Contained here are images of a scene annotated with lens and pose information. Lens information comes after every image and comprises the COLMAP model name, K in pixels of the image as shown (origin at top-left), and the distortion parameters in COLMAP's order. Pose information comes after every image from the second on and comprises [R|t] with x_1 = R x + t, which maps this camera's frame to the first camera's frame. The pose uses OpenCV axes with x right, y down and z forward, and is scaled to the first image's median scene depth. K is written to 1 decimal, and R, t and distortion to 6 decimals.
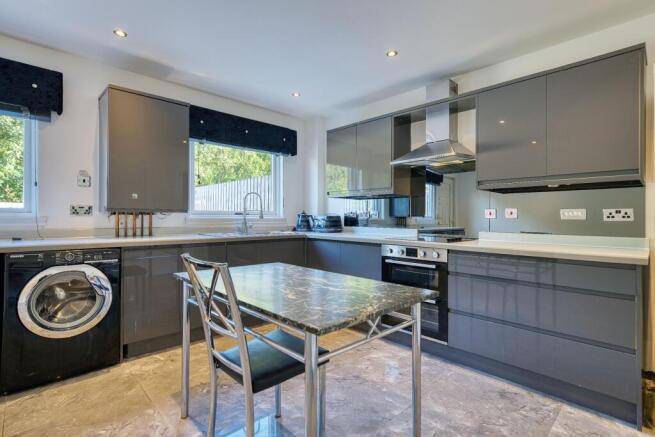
lens RADIAL K [[319.9, 0, 325.3], [0, 319.9, 215.5], [0, 0, 1]] dist [-0.004536, 0.003078]
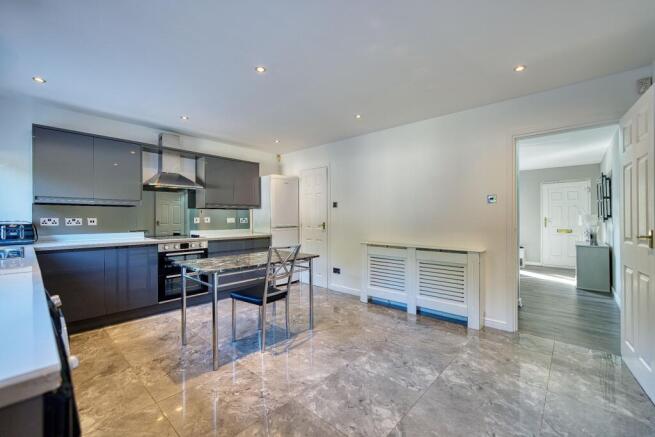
lens RADIAL K [[271.4, 0, 326.1], [0, 271.4, 216.5], [0, 0, 1]] dist [-0.016130, -0.000071]
pose [[-0.064793, -0.002873, 0.997895, -1.035741], [-0.002914, 0.999992, 0.002690, -0.032246], [-0.997894, -0.002733, -0.064801, 0.371304]]
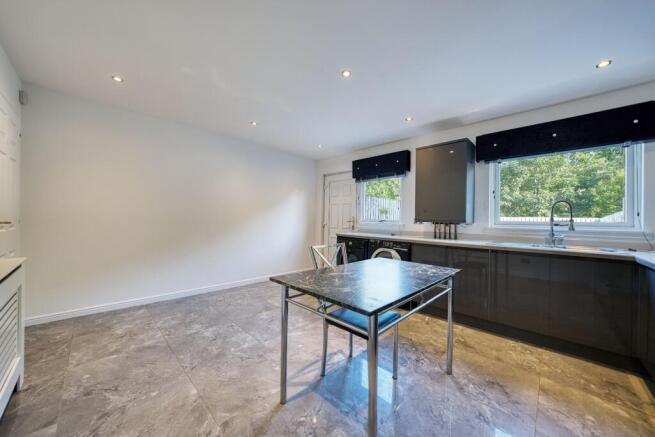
lens RADIAL K [[237.6, 0, 329.2], [0, 237.6, 218.8], [0, 0, 1]] dist [-0.014084, 0.000154]
pose [[0.040277, -0.015439, -0.999069, 0.513323], [-0.018881, 0.999690, -0.016210, 0.001252], [0.999010, 0.019517, 0.039973, 0.430956]]
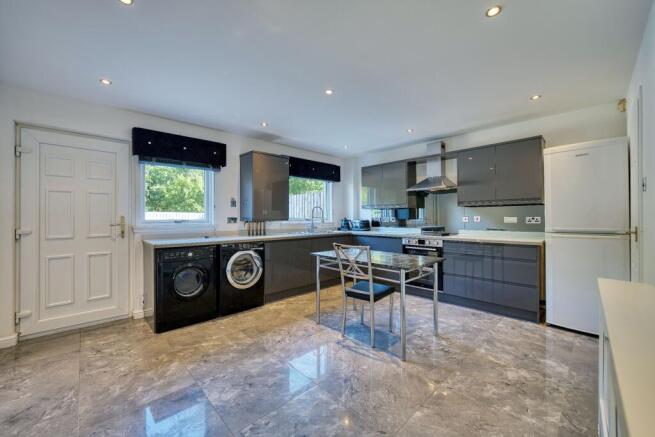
lens RADIAL K [[258.8, 0, 329.5], [0, 258.8, 217.3], [0, 0, 1]] dist [-0.011605, -0.000112]
pose [[0.999905, -0.012323, 0.006178, -0.228530], [0.012308, 0.999921, 0.002541, -0.028846], [-0.006209, -0.002465, 0.999978, -0.394812]]
